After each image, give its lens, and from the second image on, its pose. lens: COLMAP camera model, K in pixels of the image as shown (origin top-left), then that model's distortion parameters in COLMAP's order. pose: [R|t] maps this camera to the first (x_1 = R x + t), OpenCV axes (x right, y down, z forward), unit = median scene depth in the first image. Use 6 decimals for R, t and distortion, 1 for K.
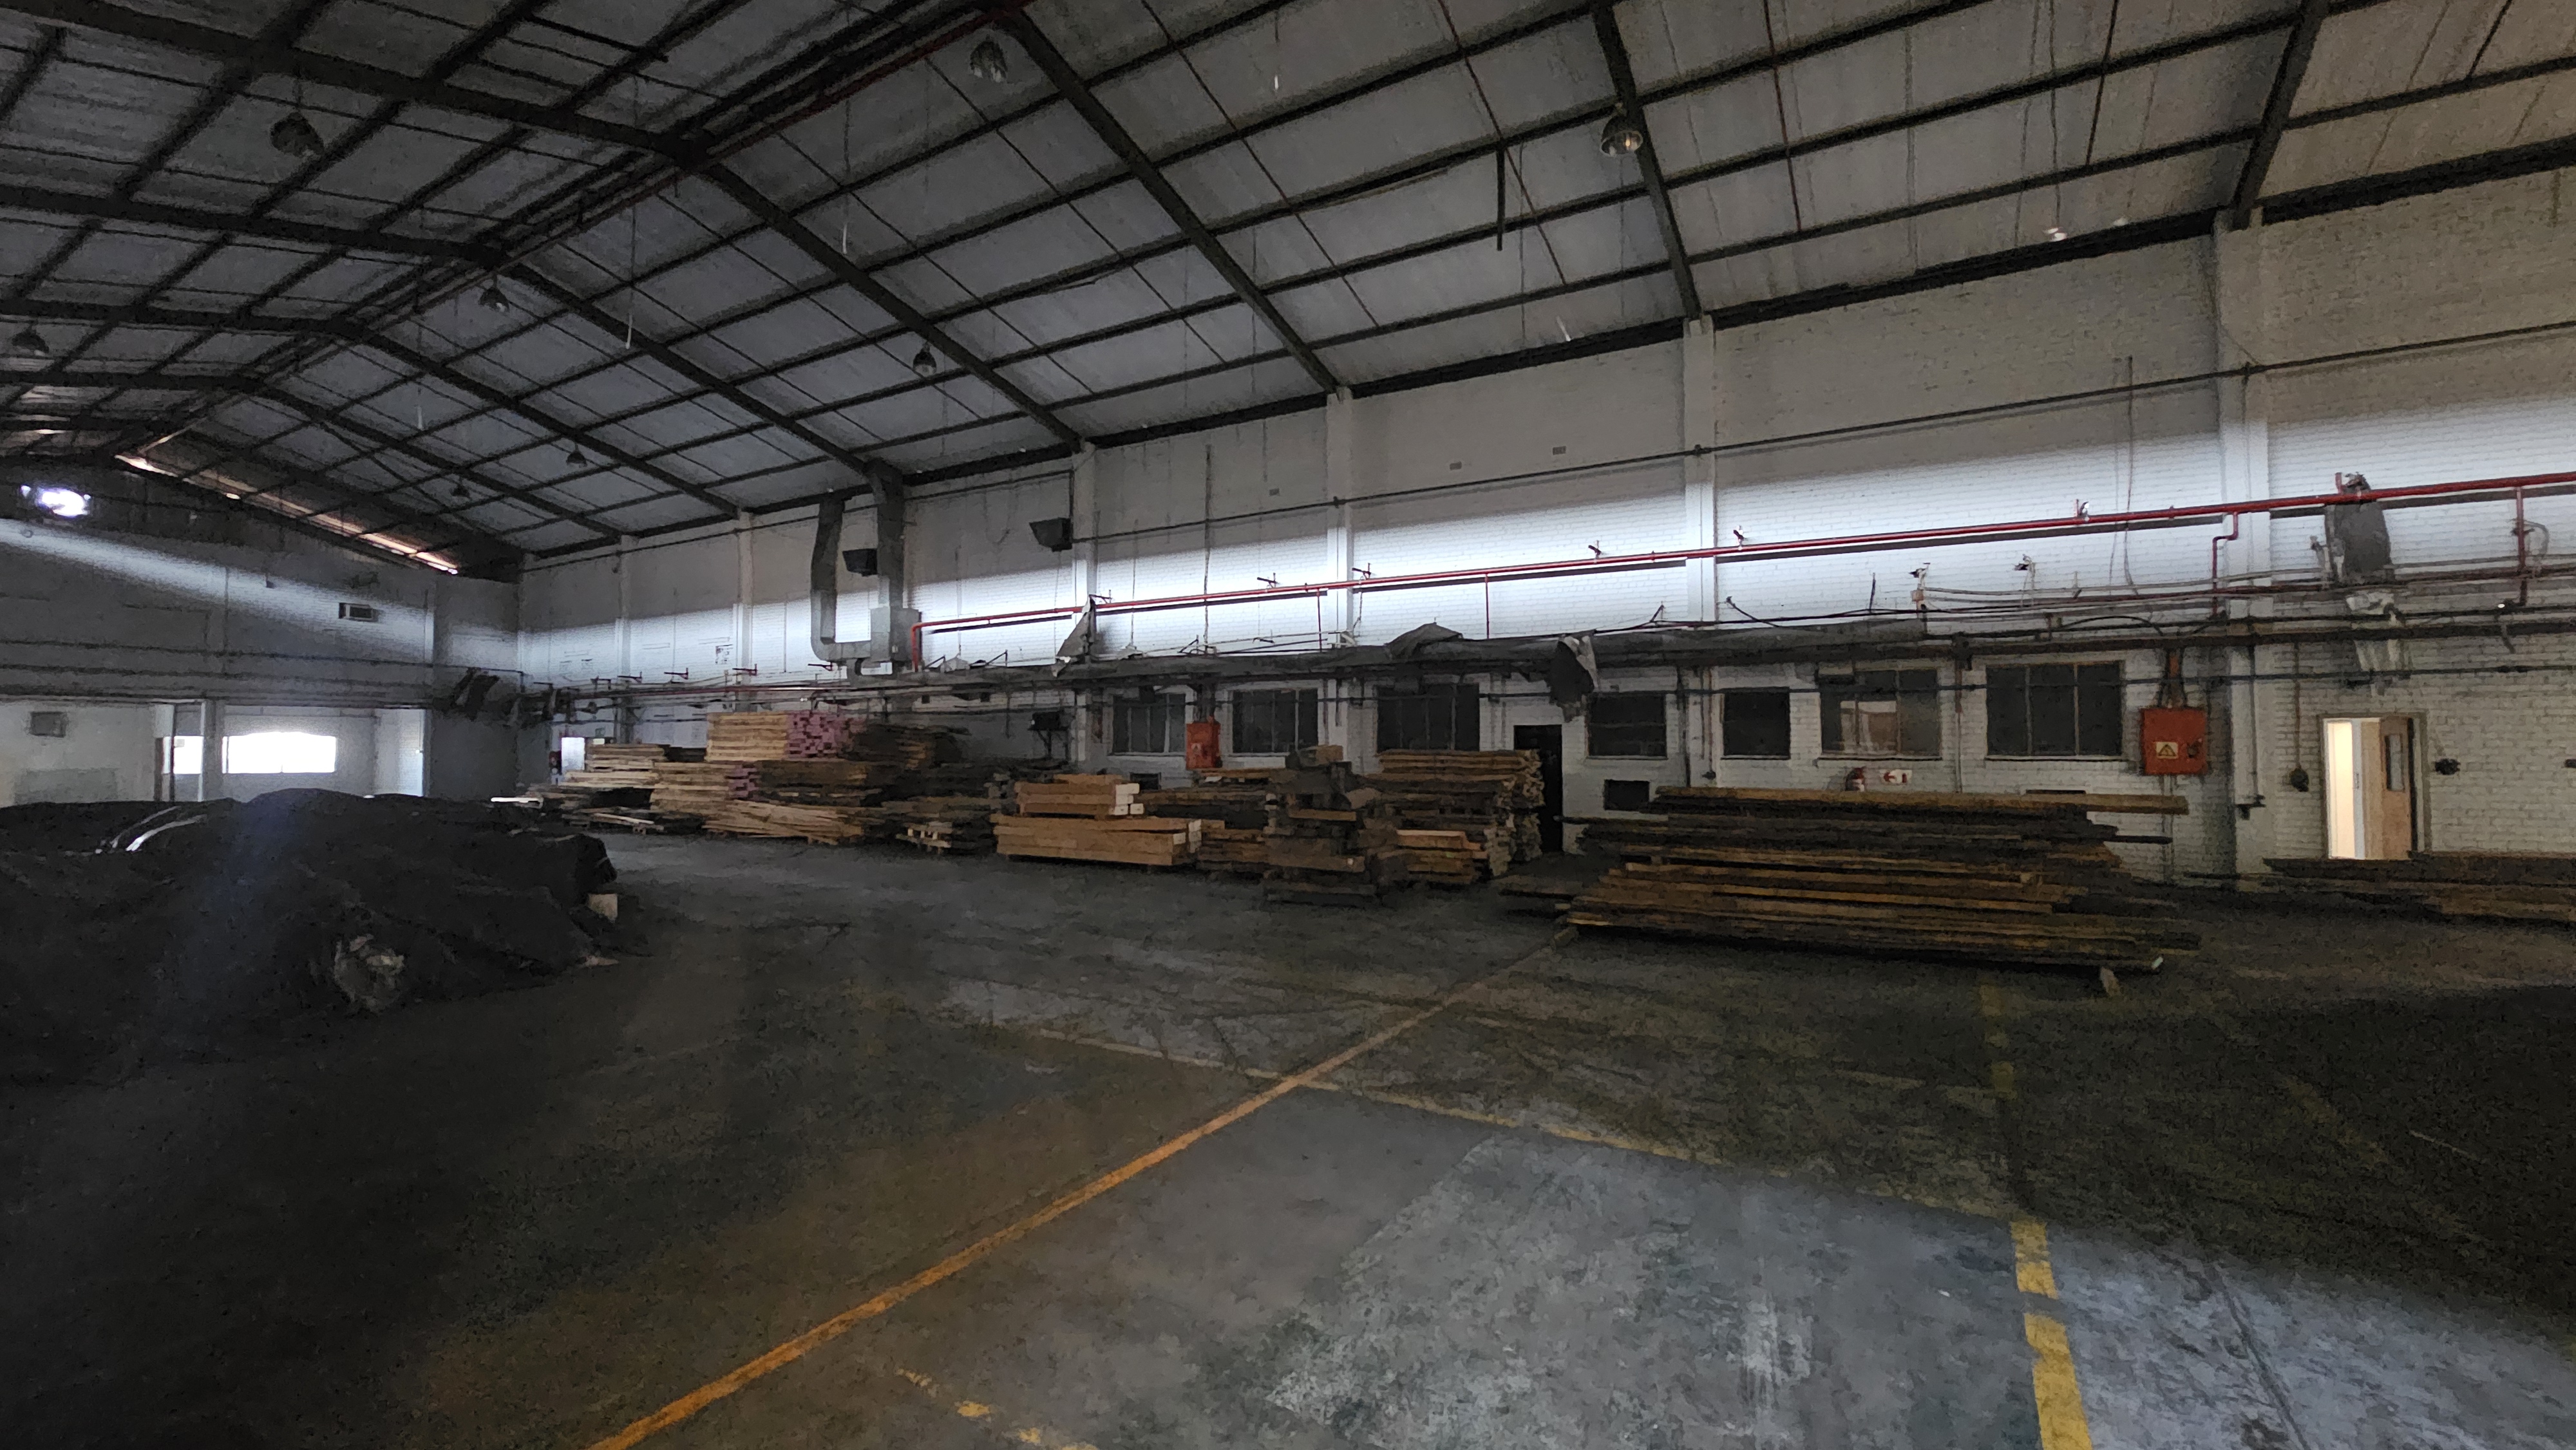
lens RADIAL K [[1039.4, 0, 1282.6], [0, 1039.4, 716.8], [0, 0, 1]] dist [-0.006295, 0.000910]
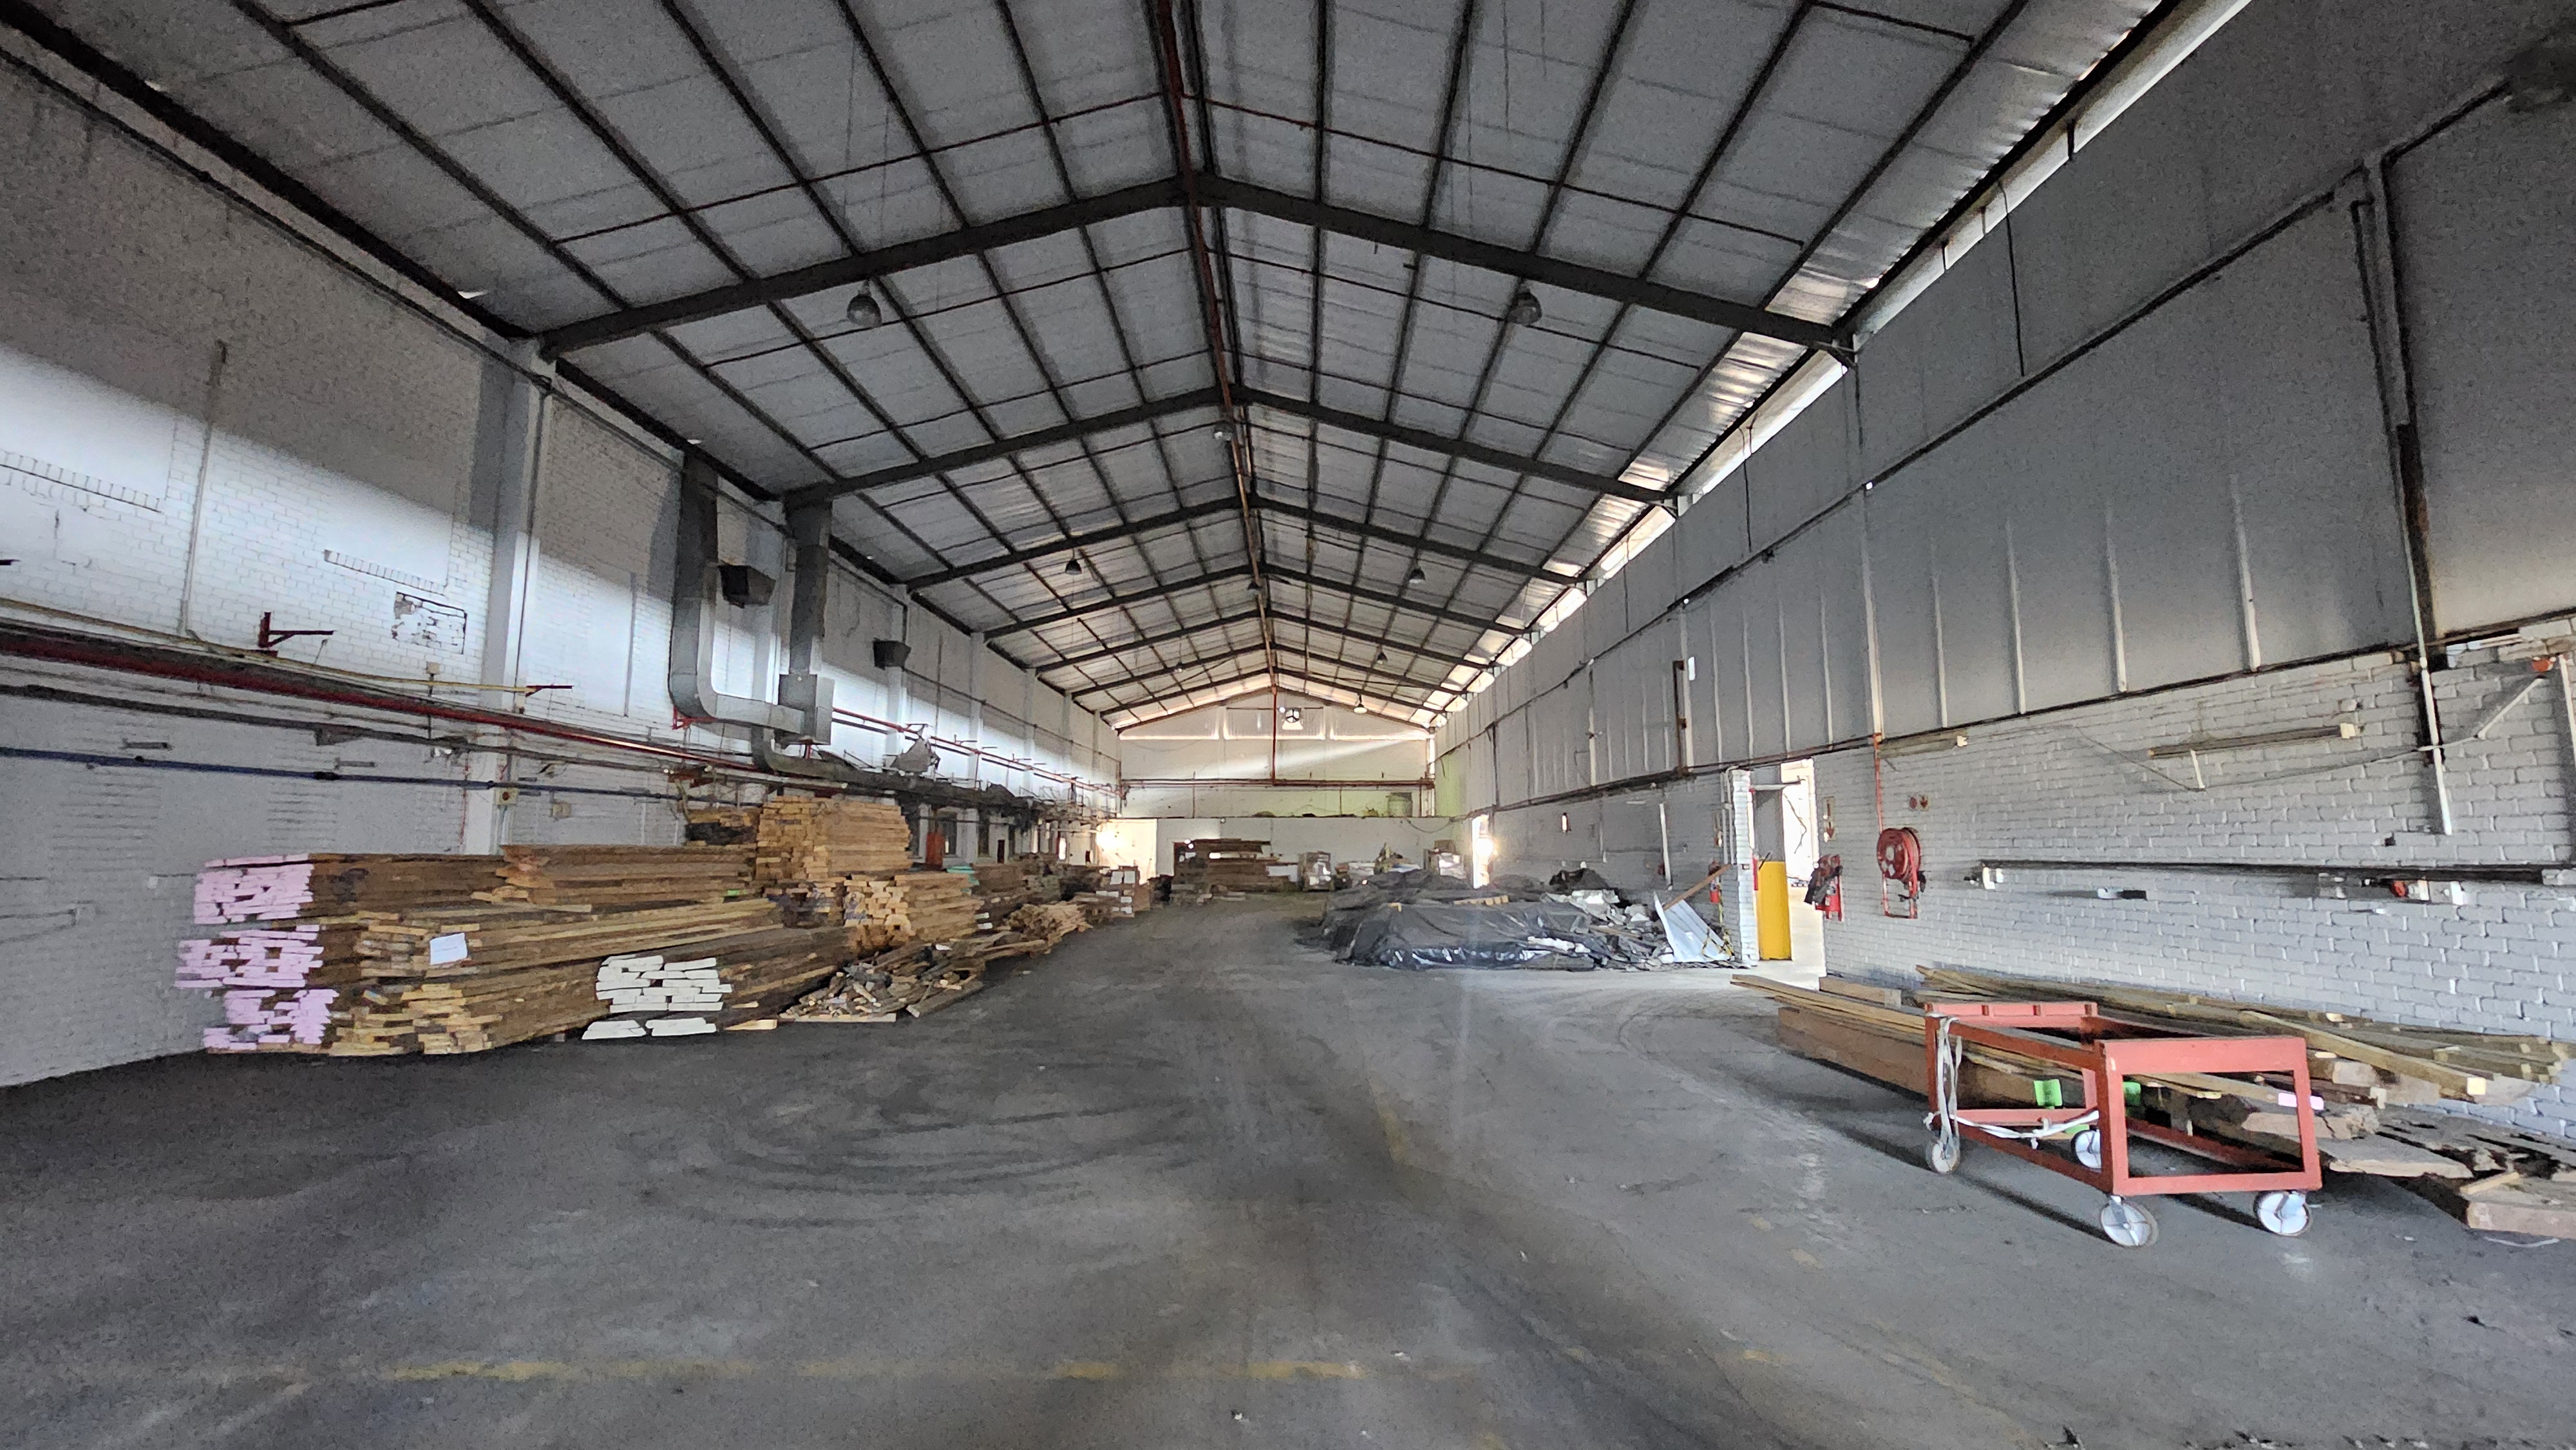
lens RADIAL K [[1039.4, 0, 1300.6], [0, 1039.4, 727.3], [0, 0, 1]] dist [-0.006295, 0.000910]
pose [[-0.522819, 0.097891, 0.846805, -2.146332], [-0.023456, 0.991356, -0.129083, 0.048292], [-0.852121, -0.087350, -0.516003, 1.877806]]
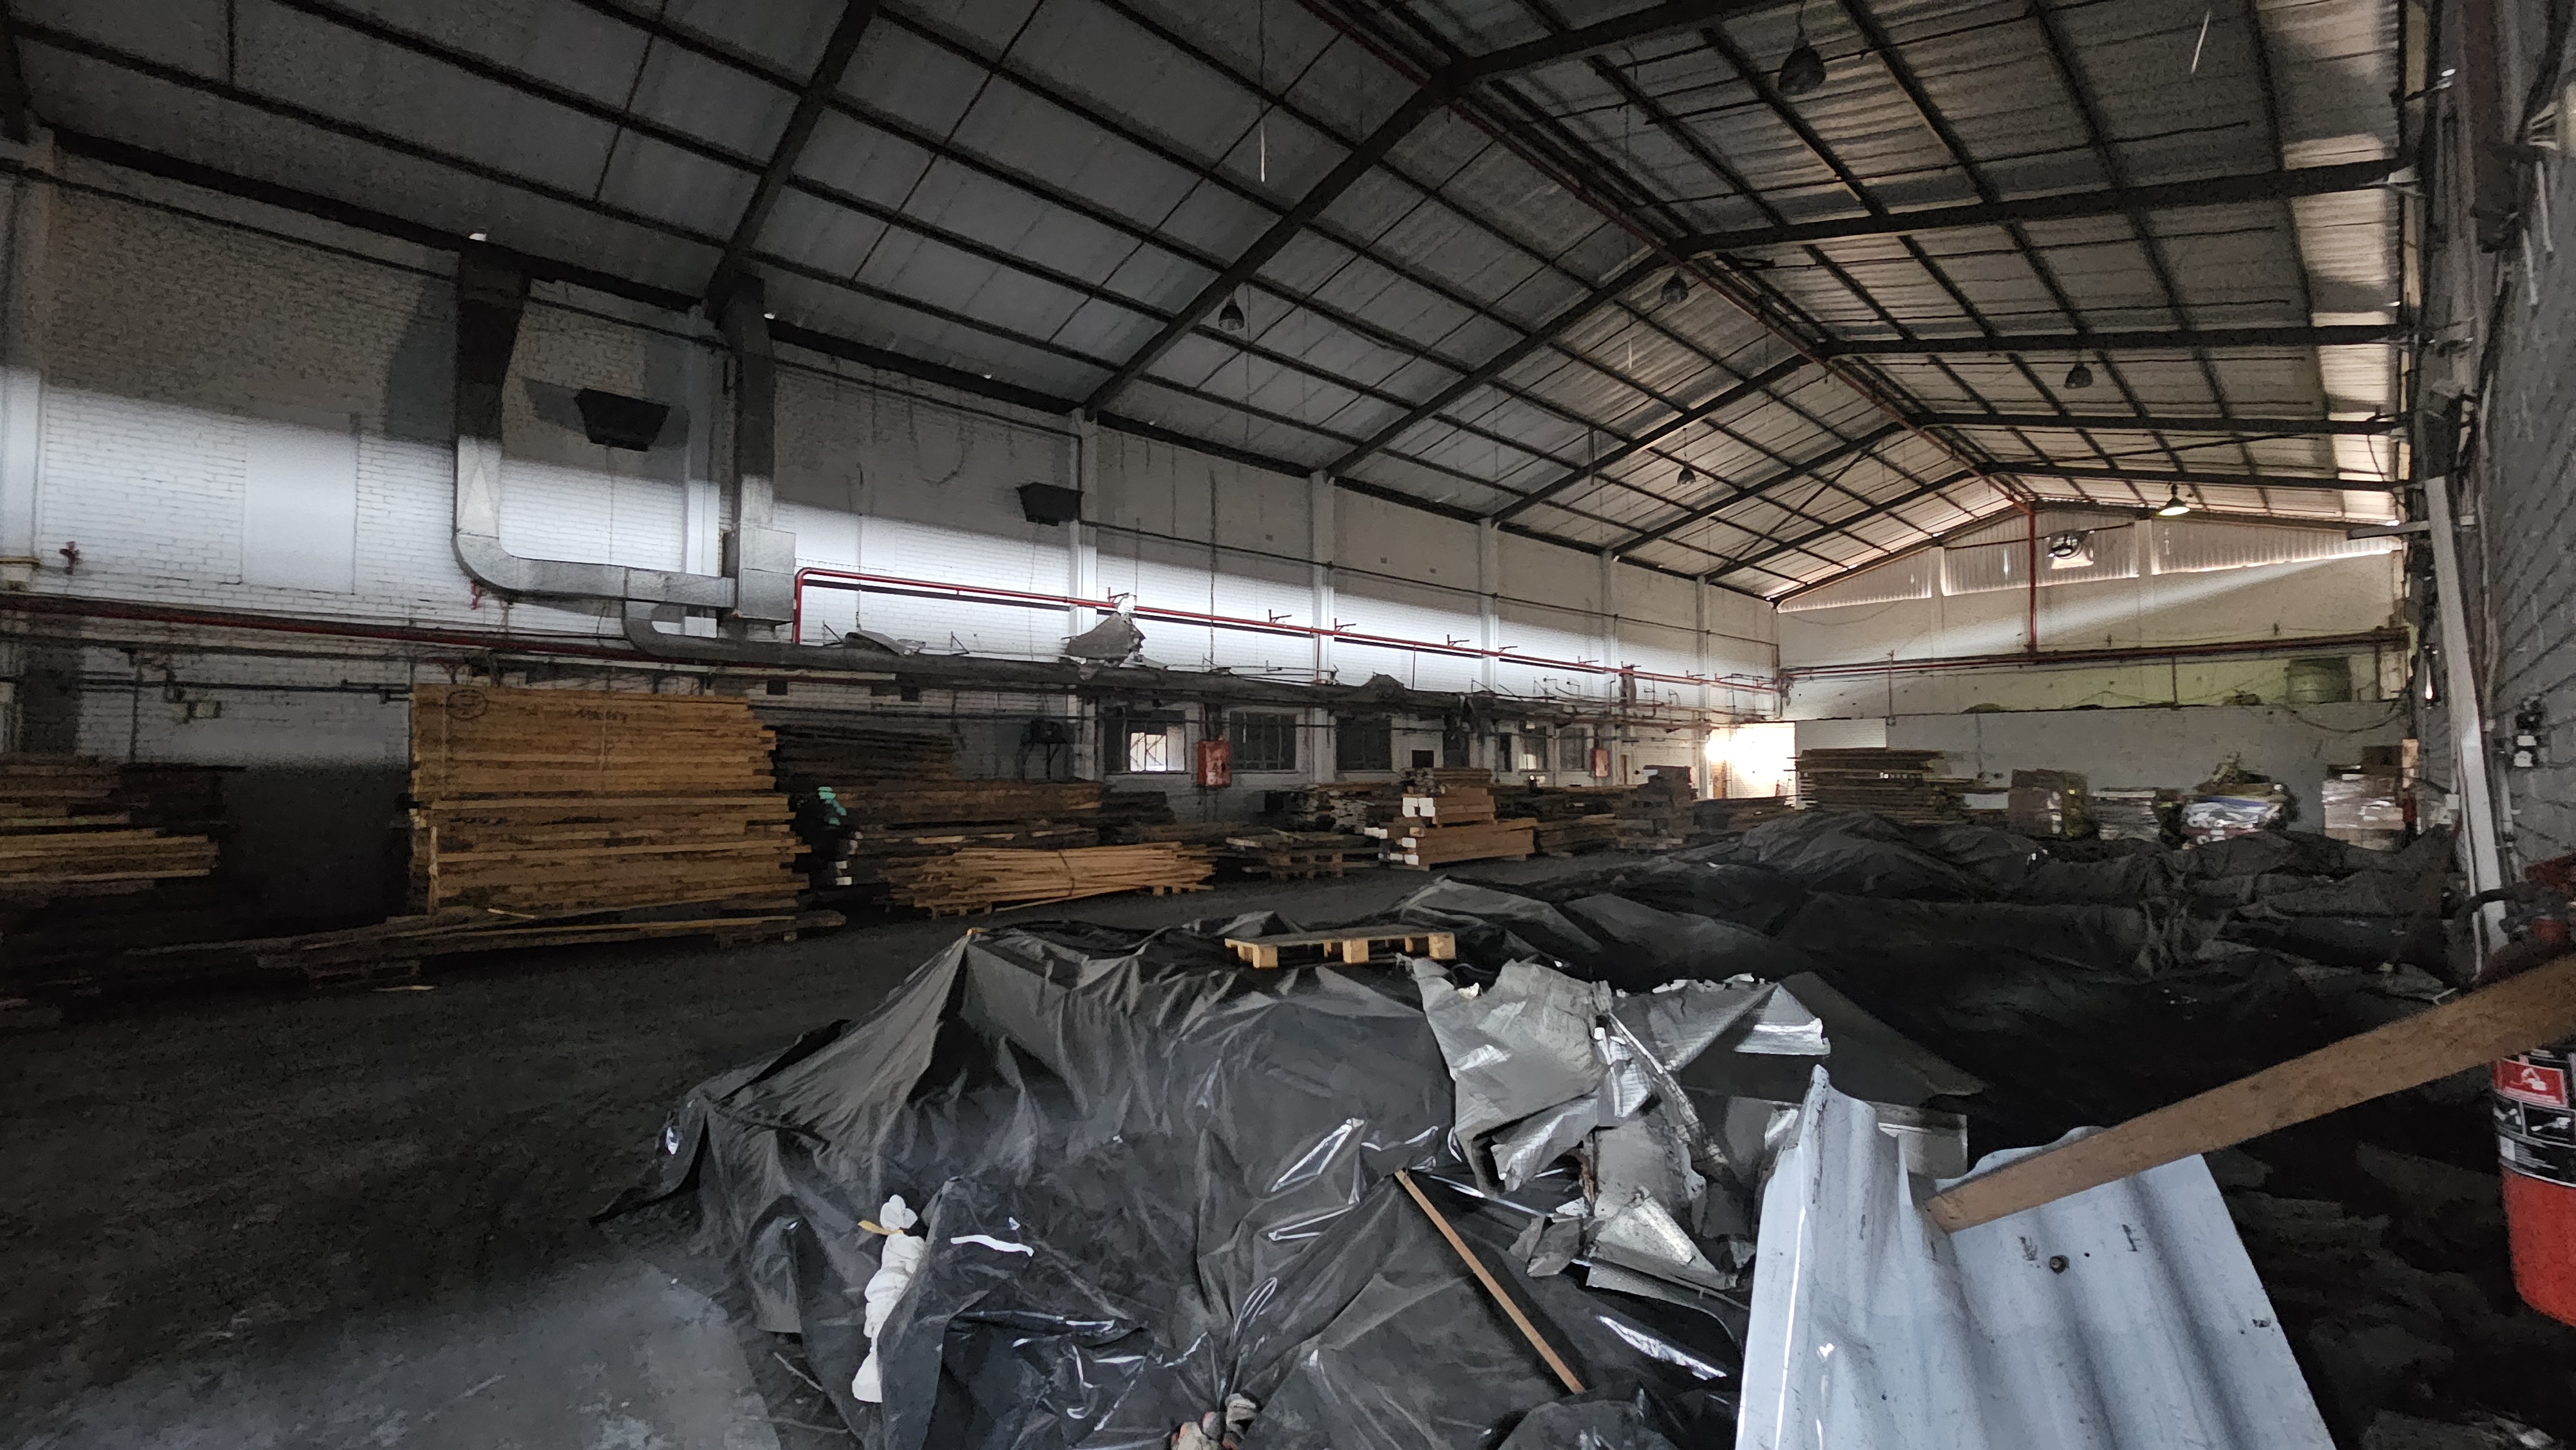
lens RADIAL K [[1039.4, 0, 1312.7], [0, 1039.4, 721.4], [0, 0, 1]] dist [-0.006295, 0.000910]
pose [[0.255887, 0.040374, 0.965863, -1.488100], [-0.028468, 0.999009, -0.034218, 0.027280], [-0.966287, -0.018740, 0.256783, 0.917825]]
